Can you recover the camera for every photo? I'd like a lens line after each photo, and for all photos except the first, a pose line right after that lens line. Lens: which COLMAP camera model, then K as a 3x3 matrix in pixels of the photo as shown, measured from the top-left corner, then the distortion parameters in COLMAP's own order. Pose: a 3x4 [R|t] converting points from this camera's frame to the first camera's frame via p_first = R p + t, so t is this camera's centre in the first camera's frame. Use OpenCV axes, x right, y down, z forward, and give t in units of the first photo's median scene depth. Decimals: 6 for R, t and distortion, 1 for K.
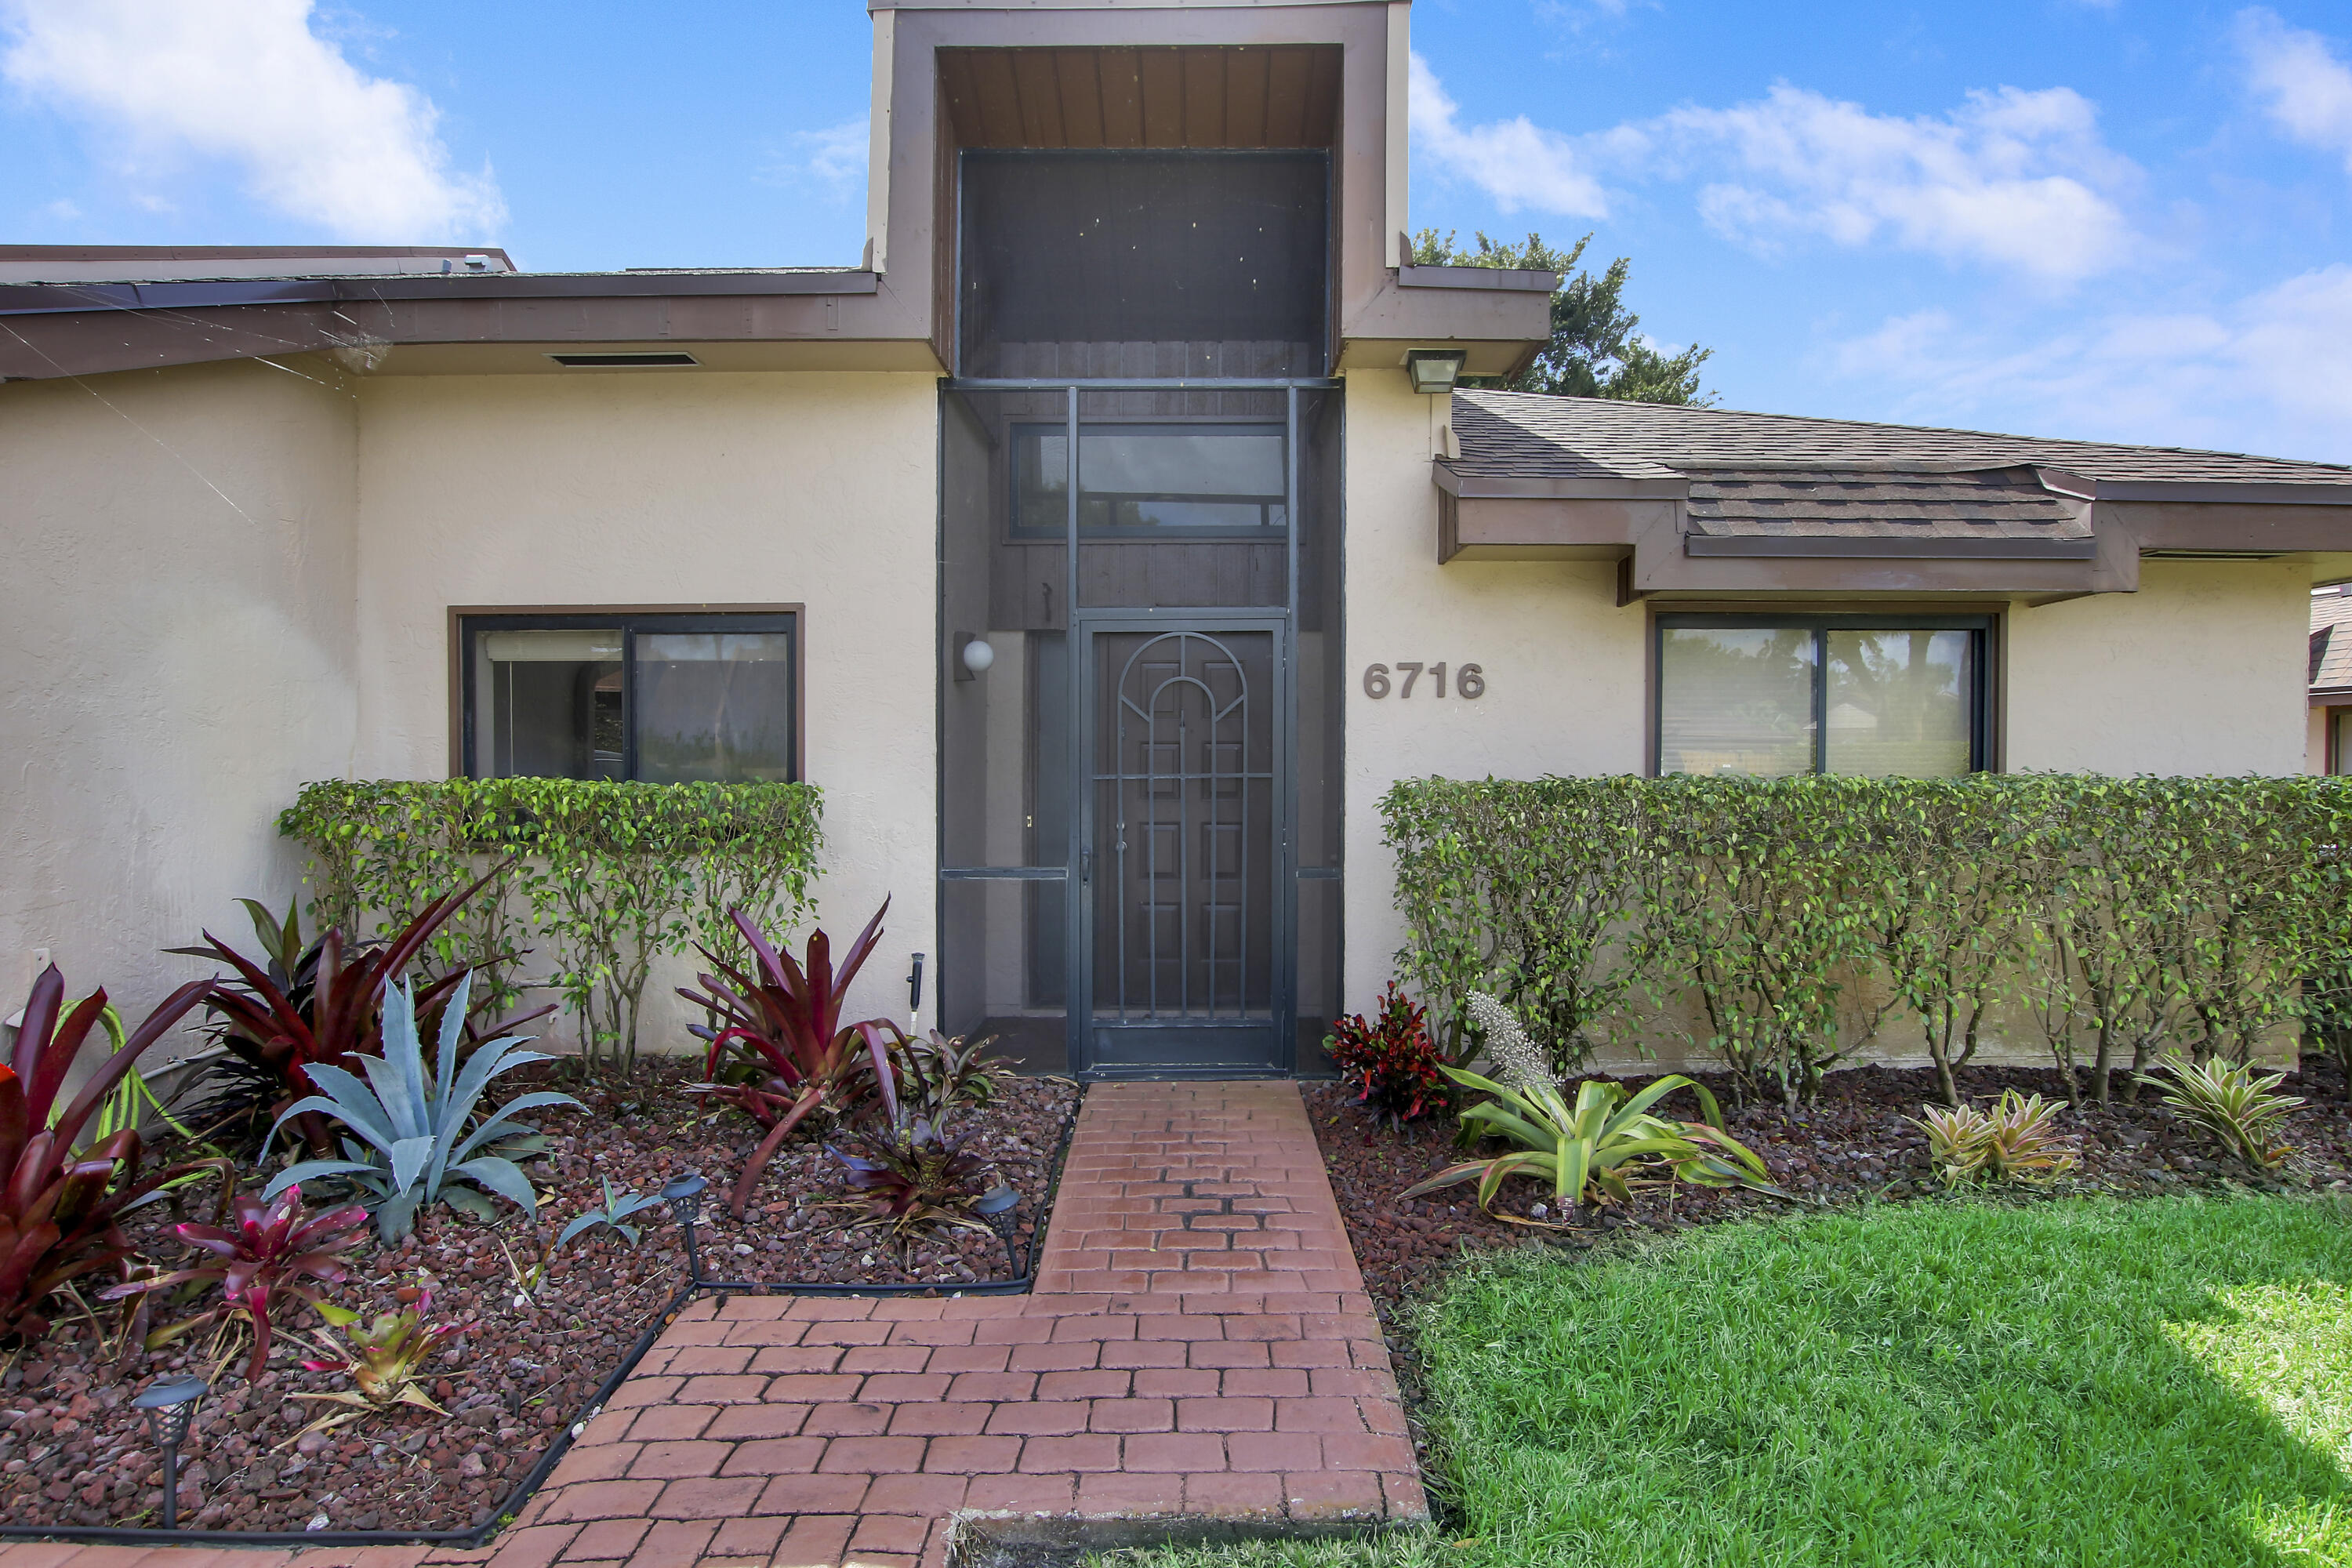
lens RADIAL K [[1250.9, 0, 1173.3], [0, 1250.9, 752.5], [0, 0, 1]] dist [-0.017720, -0.000153]
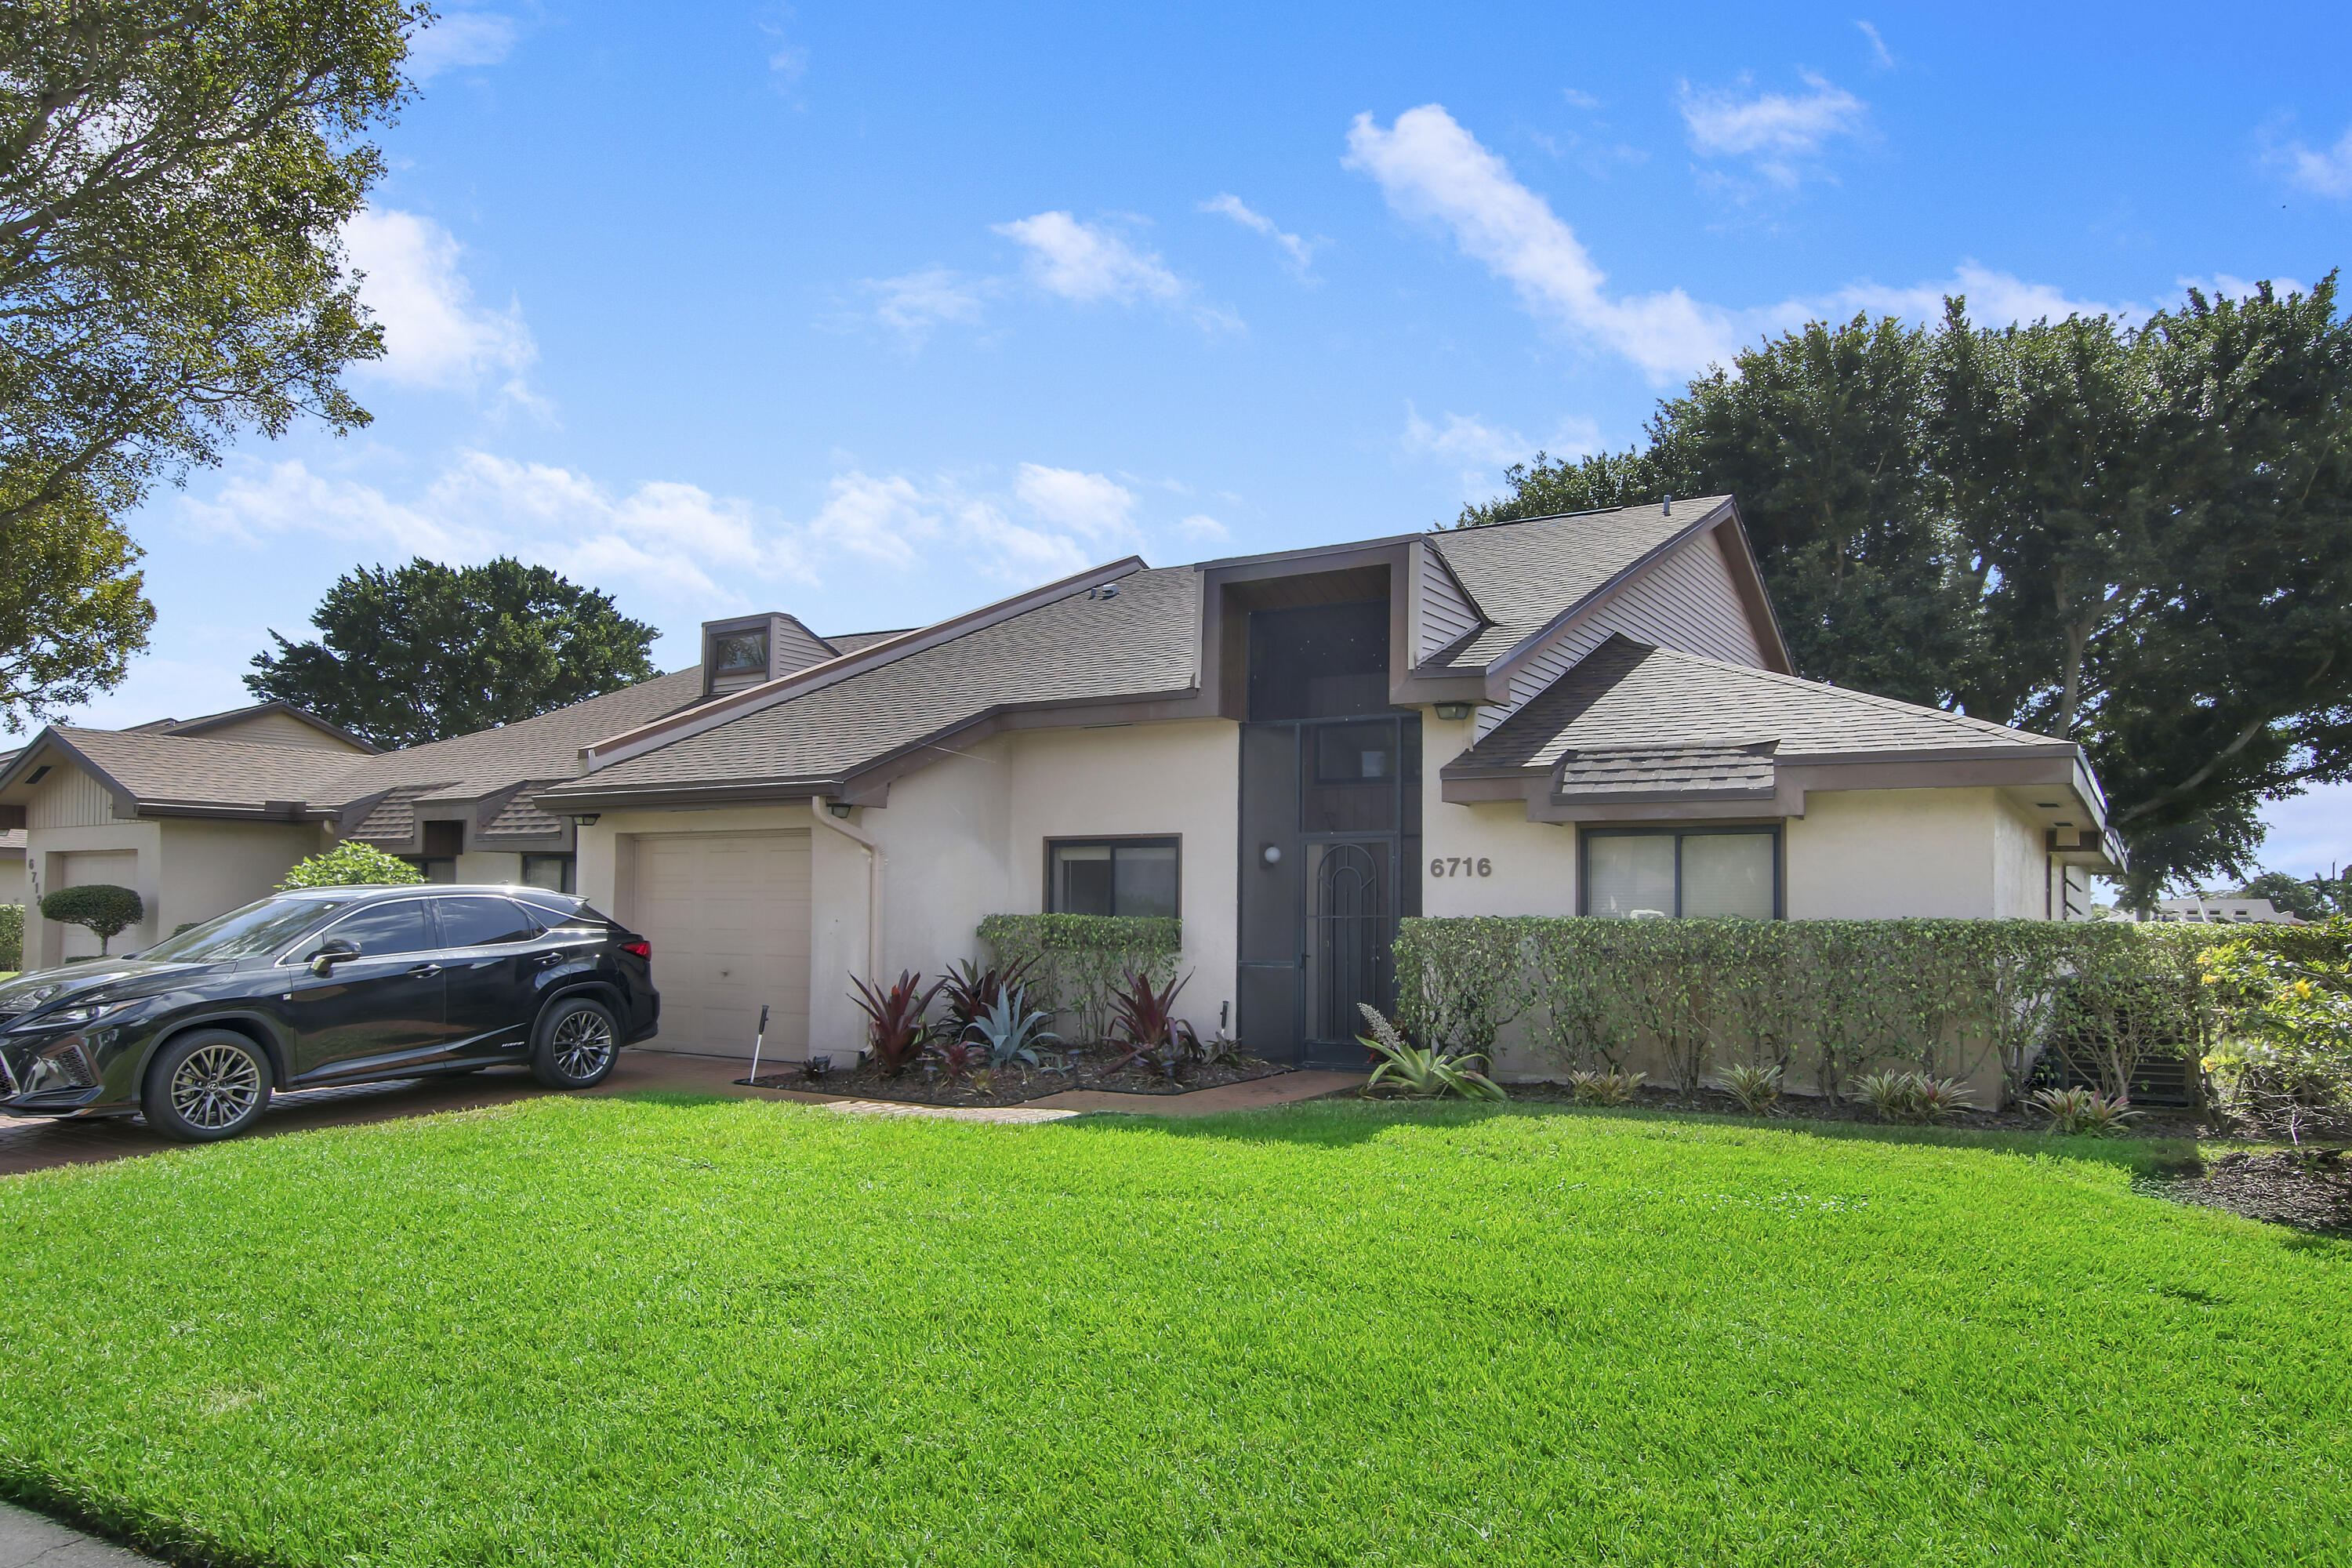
lens RADIAL K [[1234.8, 0, 1177.7], [0, 1234.8, 800.1], [0, 0, 1]] dist [-0.017387, 0.000974]
pose [[0.877004, -0.035274, -0.479186, 0.744797], [-0.008485, 0.996009, -0.088849, 0.011894], [0.480407, 0.081987, 0.873205, -0.884892]]
